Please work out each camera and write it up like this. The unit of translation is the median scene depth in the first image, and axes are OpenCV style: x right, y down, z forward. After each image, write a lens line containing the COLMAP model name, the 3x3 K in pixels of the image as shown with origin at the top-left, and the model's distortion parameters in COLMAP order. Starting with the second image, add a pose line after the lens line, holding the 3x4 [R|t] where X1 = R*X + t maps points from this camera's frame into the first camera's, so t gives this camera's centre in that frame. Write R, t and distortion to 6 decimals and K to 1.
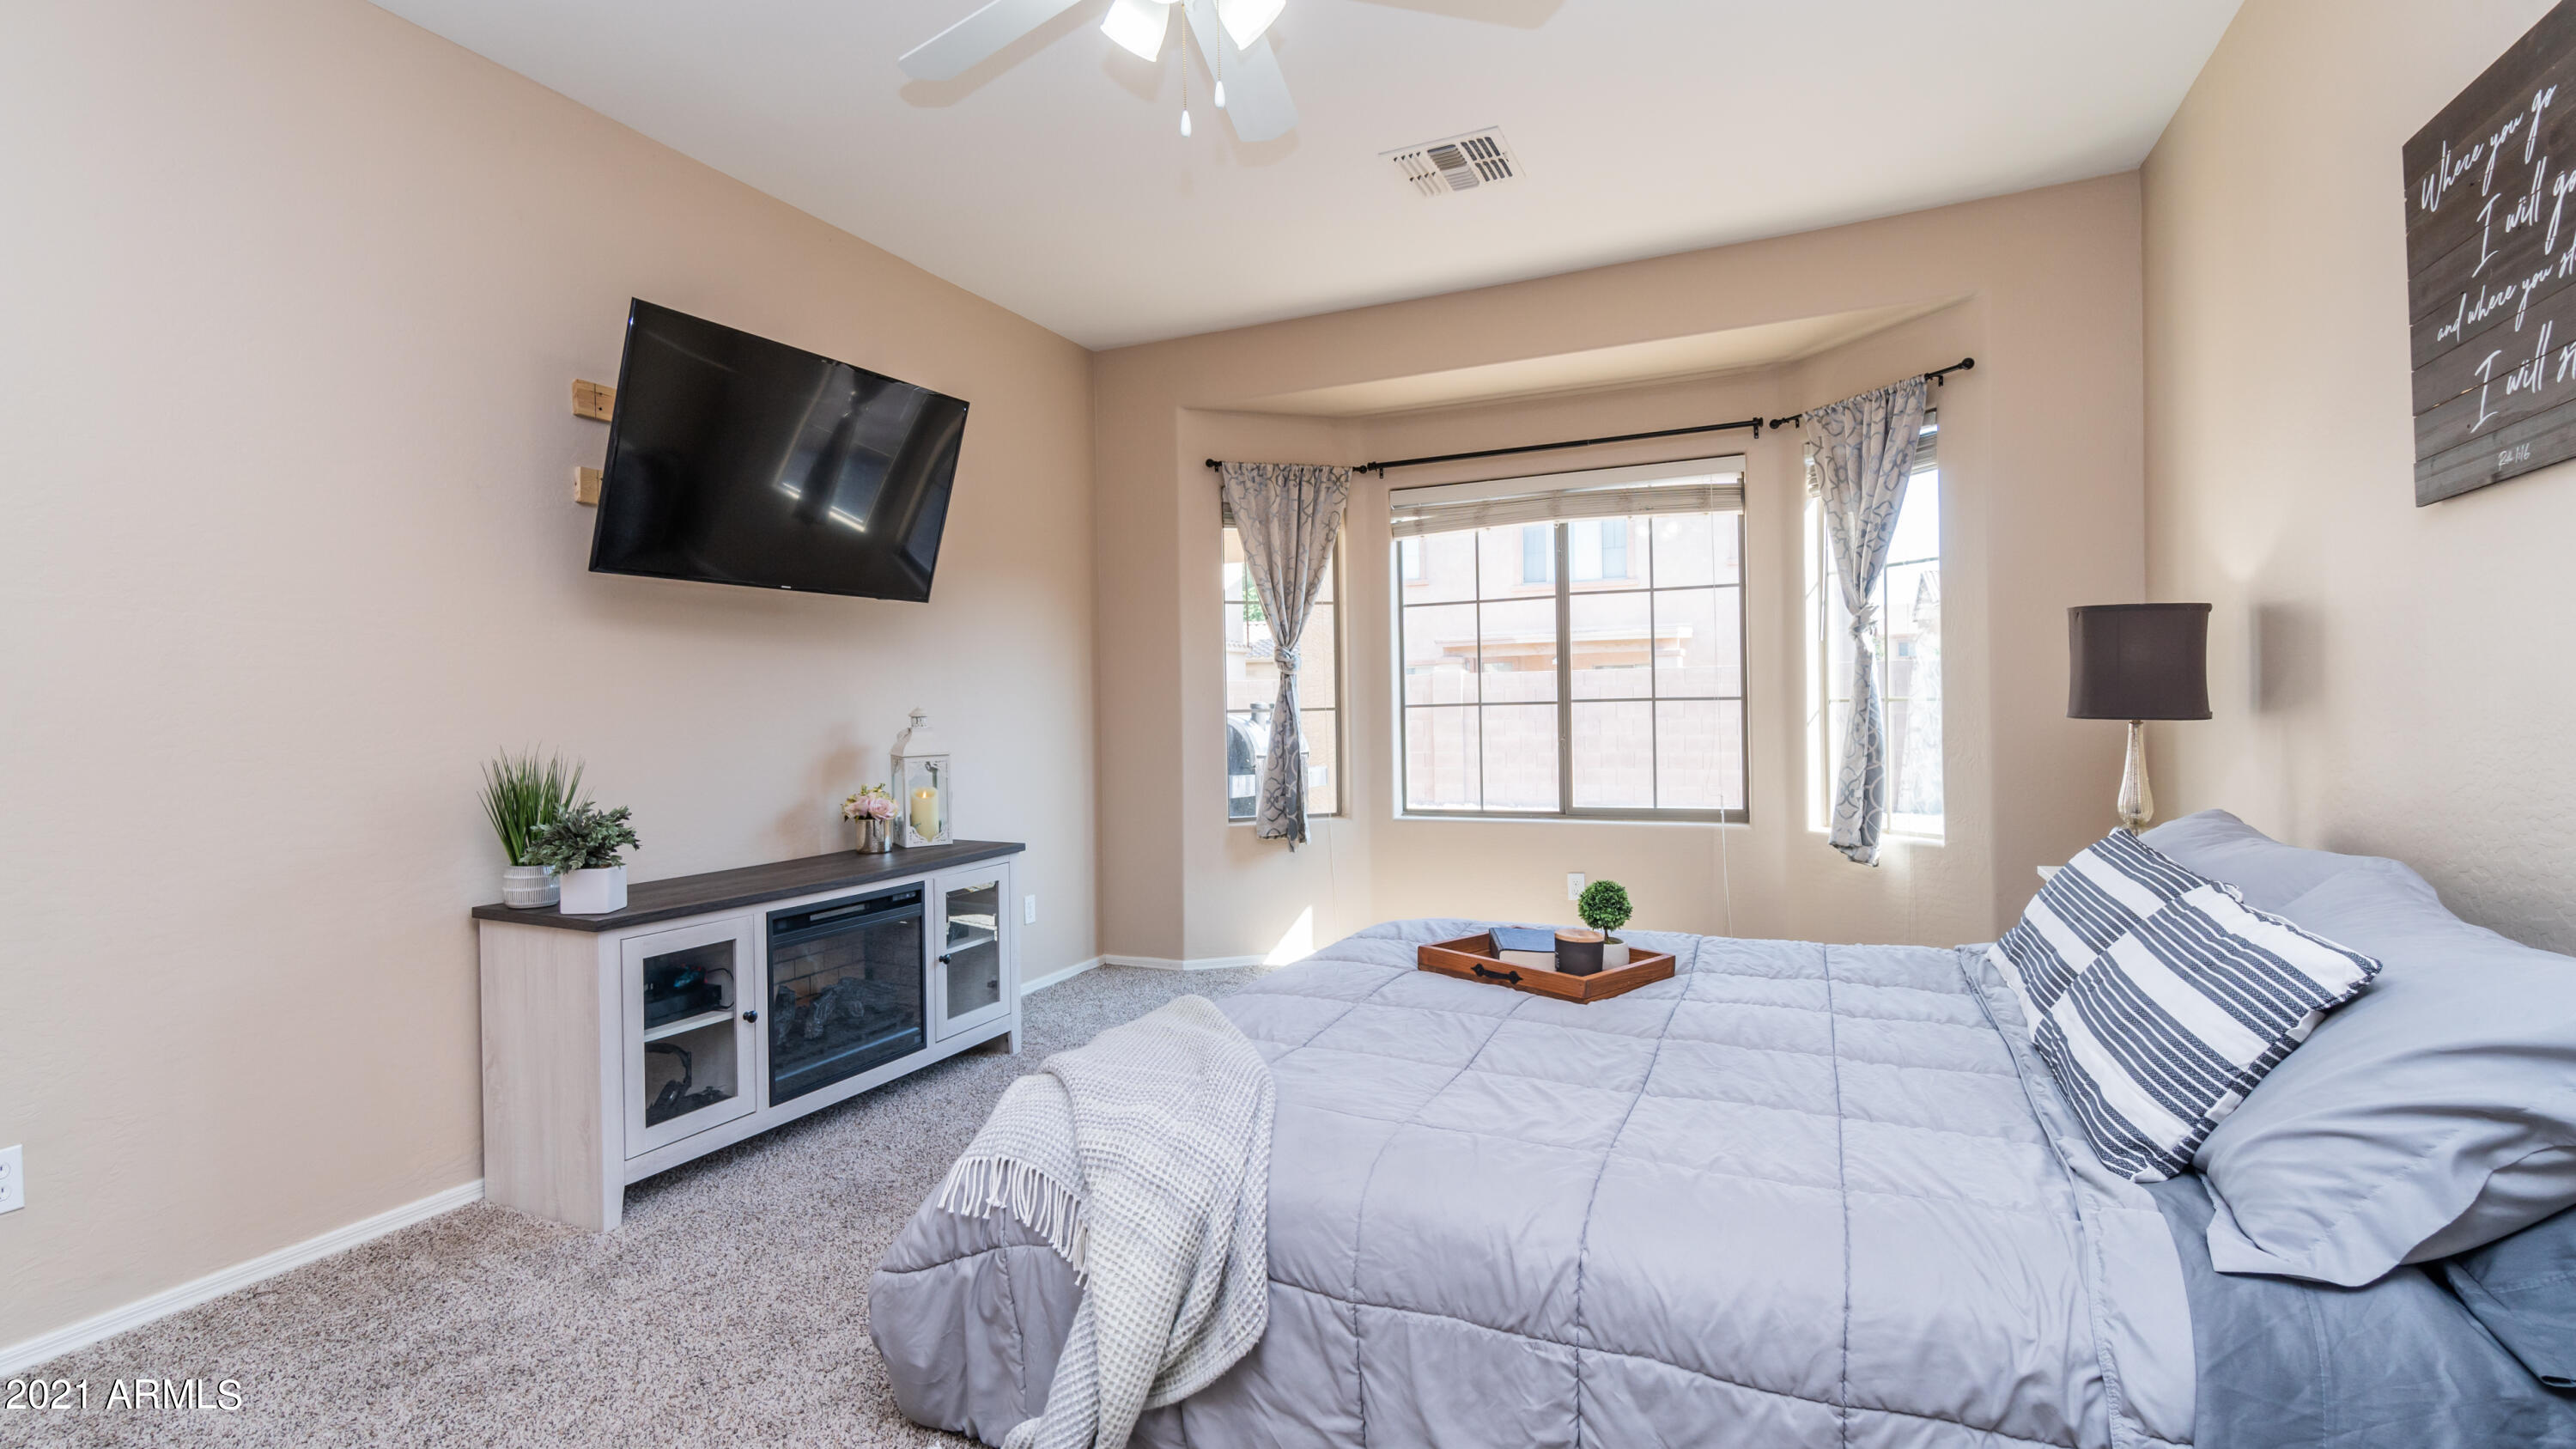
lens RADIAL K [[1205.7, 0, 1295.9], [0, 1205.7, 725.8], [0, 0, 1]] dist [-0.002225, 0.000923]
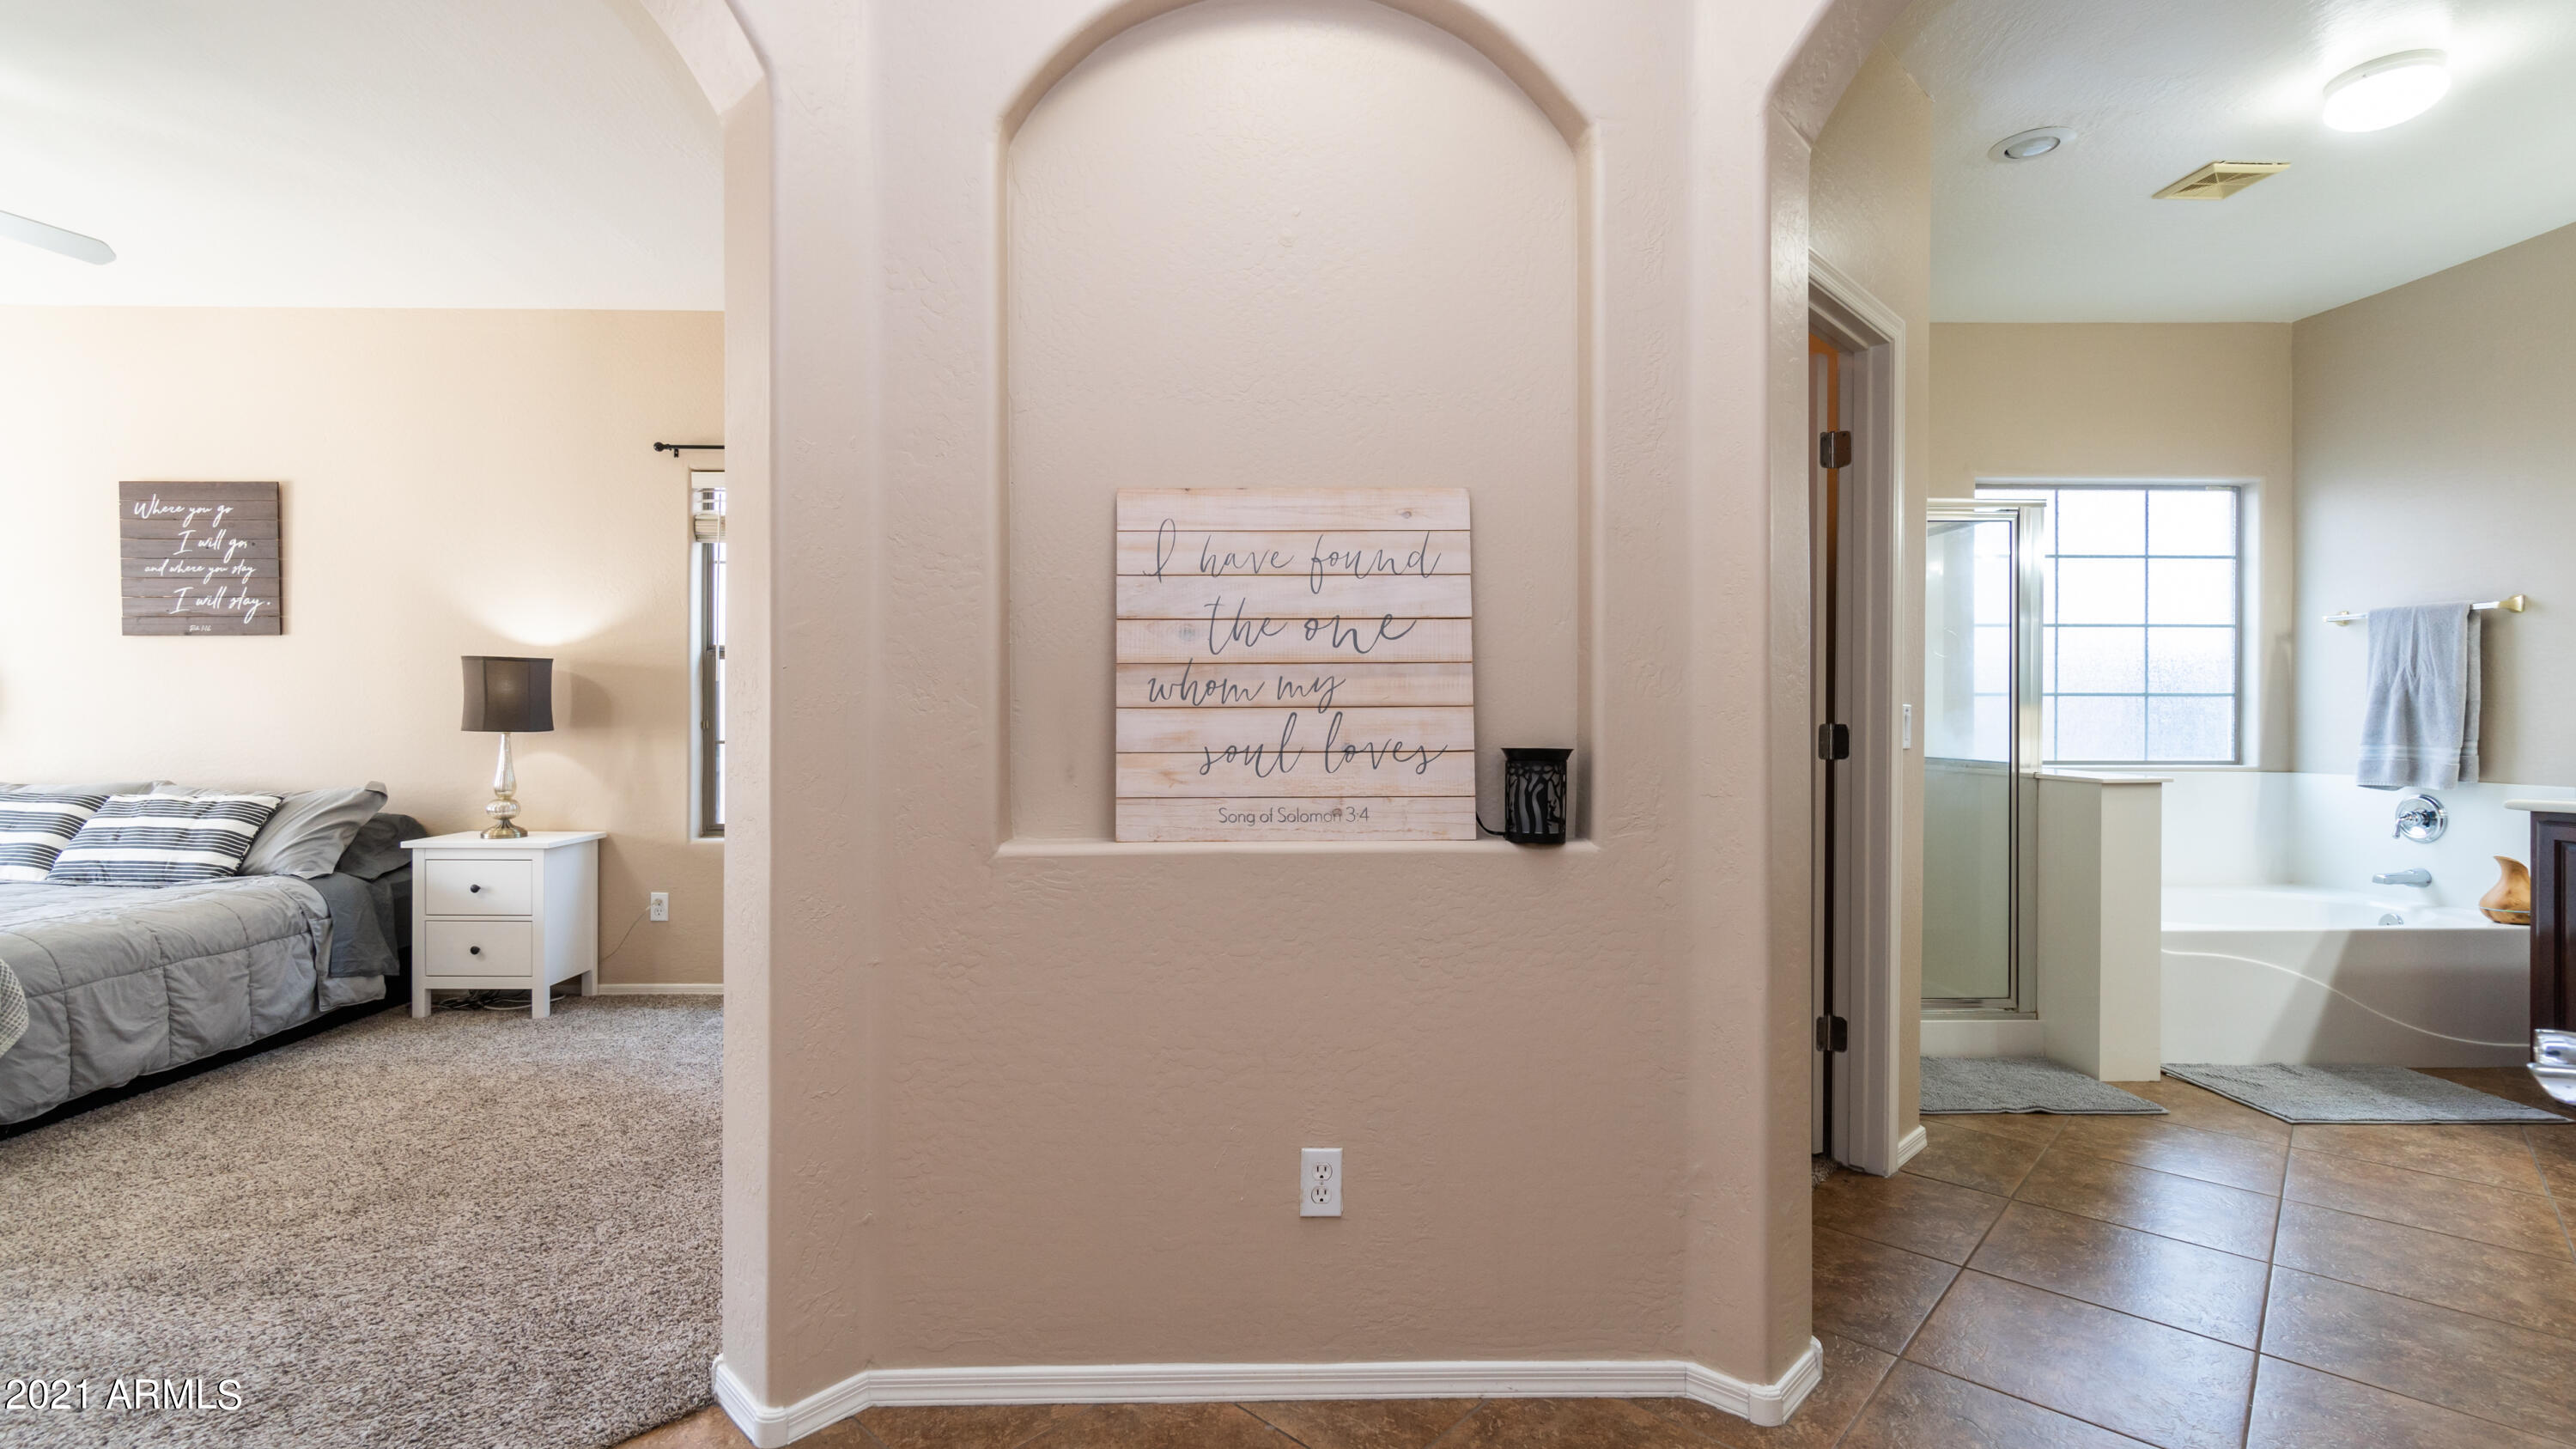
lens RADIAL K [[1113.7, 0, 1256.2], [0, 1113.7, 714.9], [0, 0, 1]] dist [-0.002423, -0.002365]
pose [[-0.442397, 0.015741, 0.896681, -0.967676], [0.016665, 0.999818, -0.009330, 0.014835], [-0.896664, 0.010816, -0.442579, -0.013691]]
